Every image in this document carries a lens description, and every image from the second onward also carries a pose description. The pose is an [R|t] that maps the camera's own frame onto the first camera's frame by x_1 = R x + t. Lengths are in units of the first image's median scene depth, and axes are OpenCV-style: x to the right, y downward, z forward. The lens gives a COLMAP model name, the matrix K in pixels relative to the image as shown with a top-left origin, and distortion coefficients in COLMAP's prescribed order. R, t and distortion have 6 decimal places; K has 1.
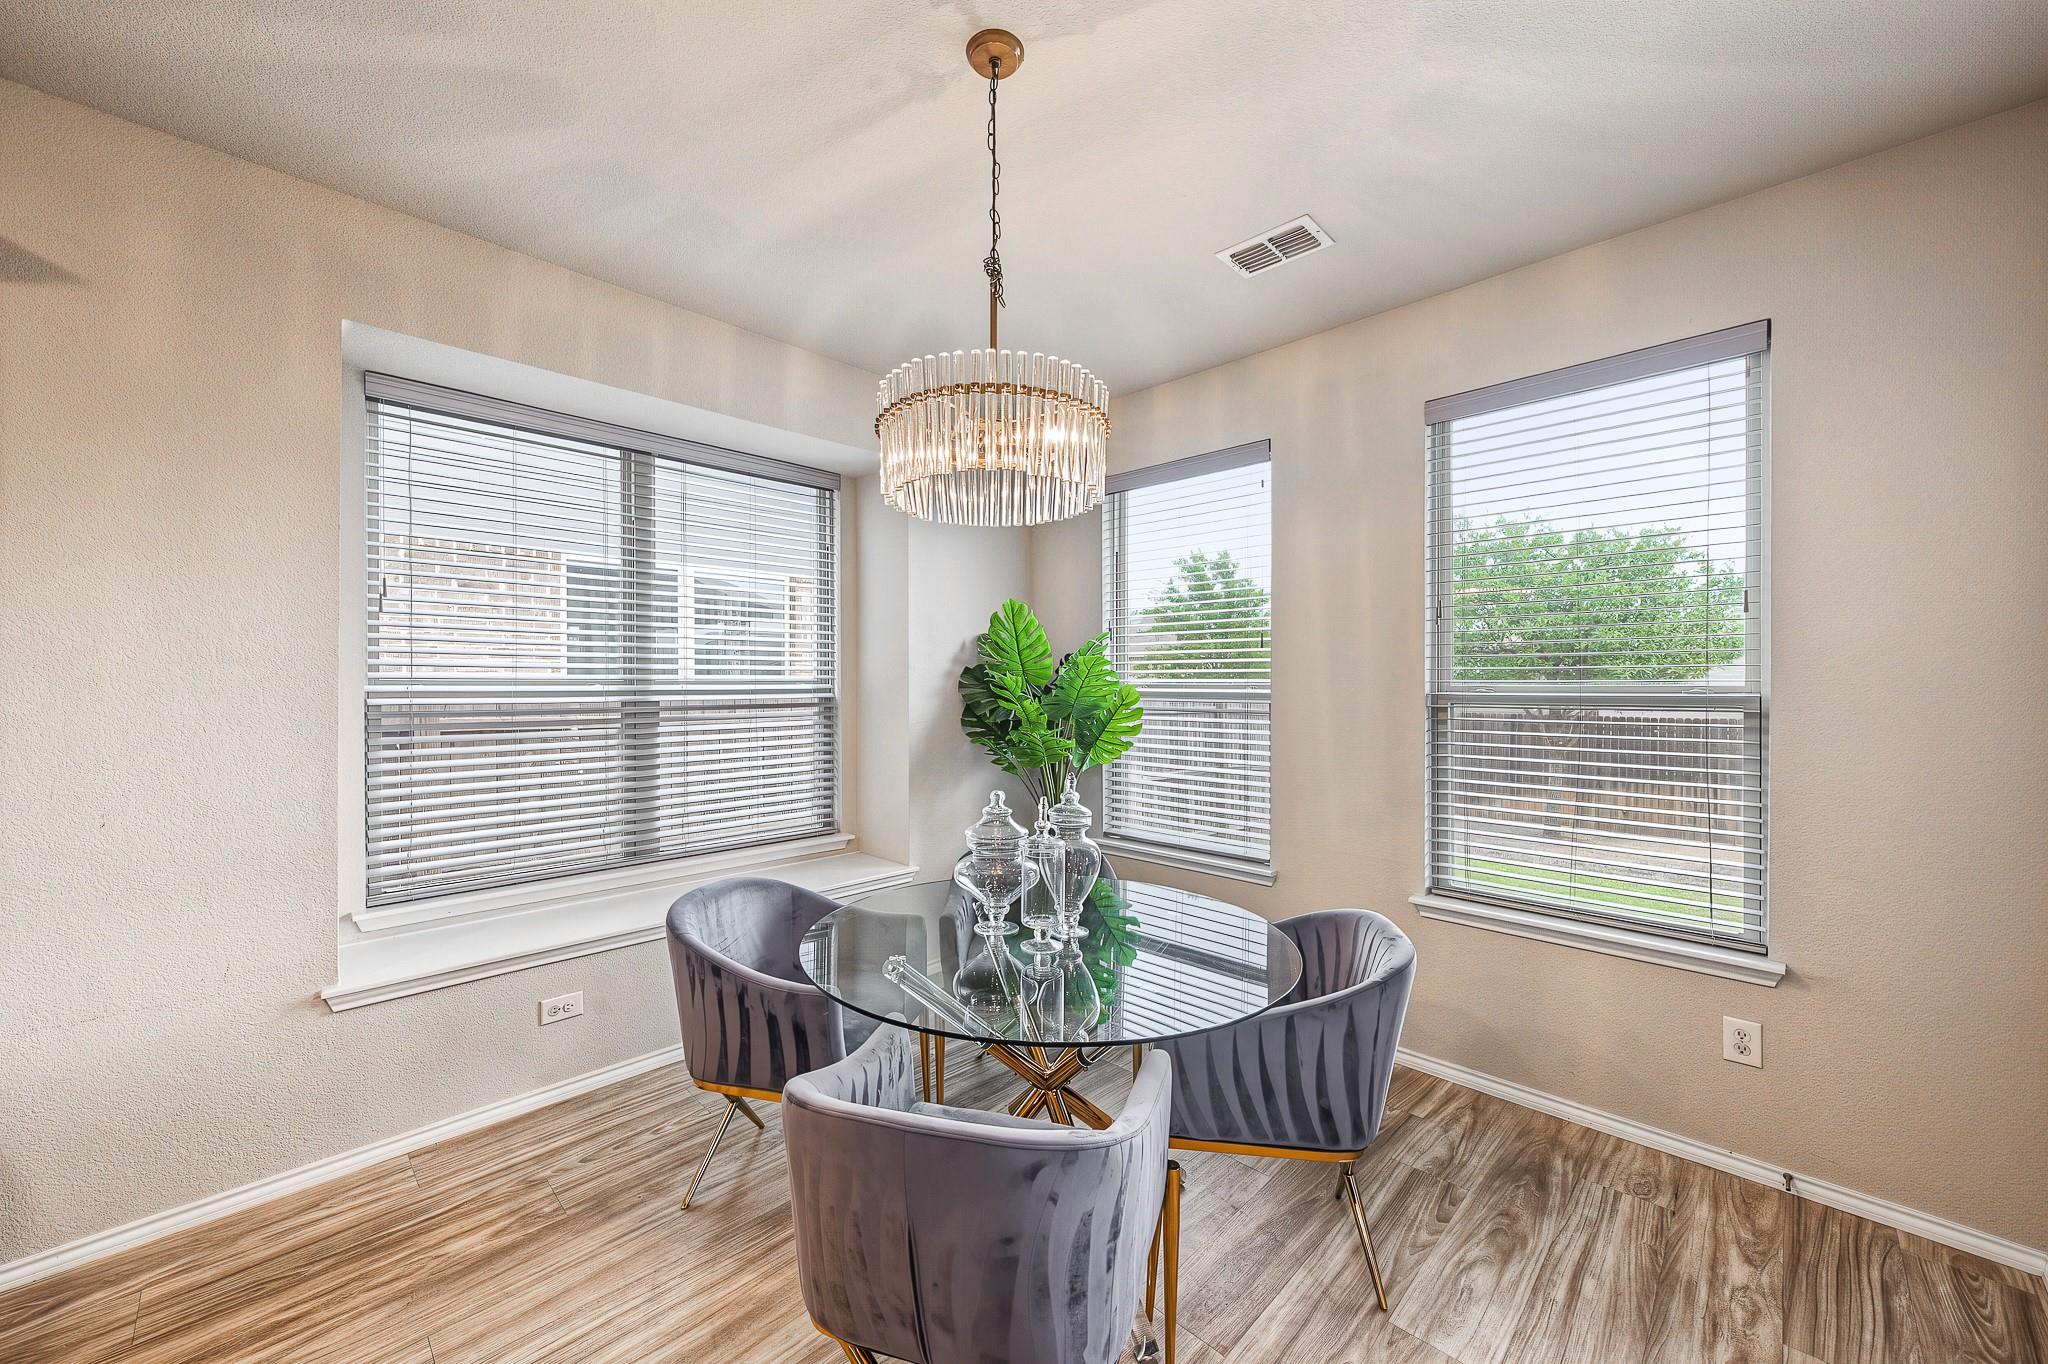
lens RADIAL K [[789.9, 0, 1023.8], [0, 789.9, 672.7], [0, 0, 1]] dist [-0.001764, -0.000317]
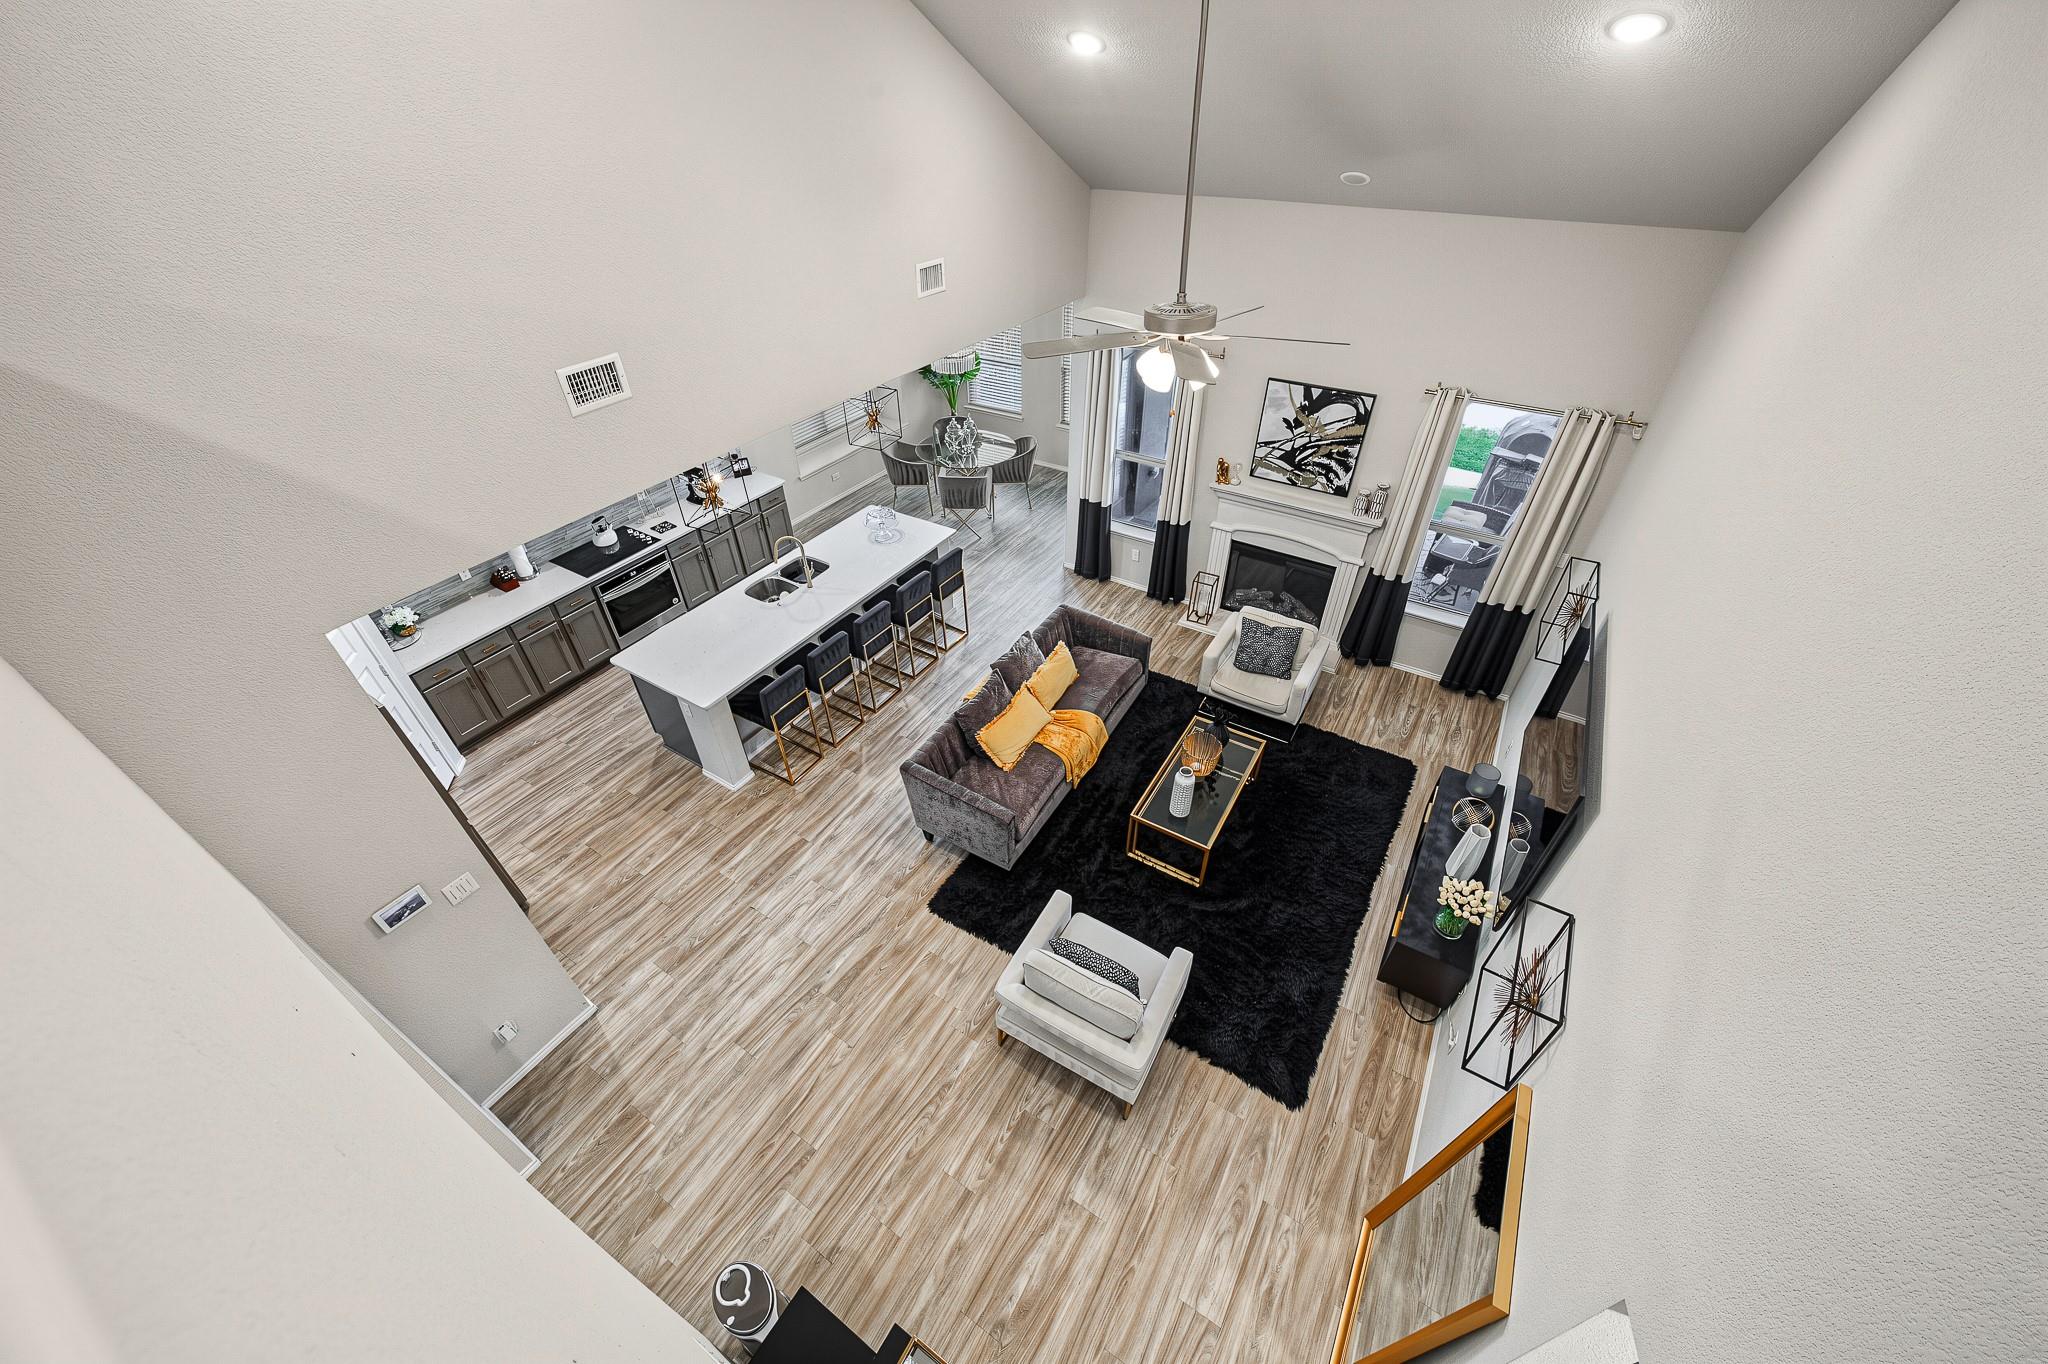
lens RADIAL K [[789.9, 0, 1023.8], [0, 789.9, 672.7], [0, 0, 1]] dist [-0.001764, -0.000317]
pose [[0.975323, -0.142355, 0.168761, -0.439981], [0.004495, 0.777019, 0.629461, -1.129325], [-0.220737, -0.613169, 0.758484, -2.473004]]
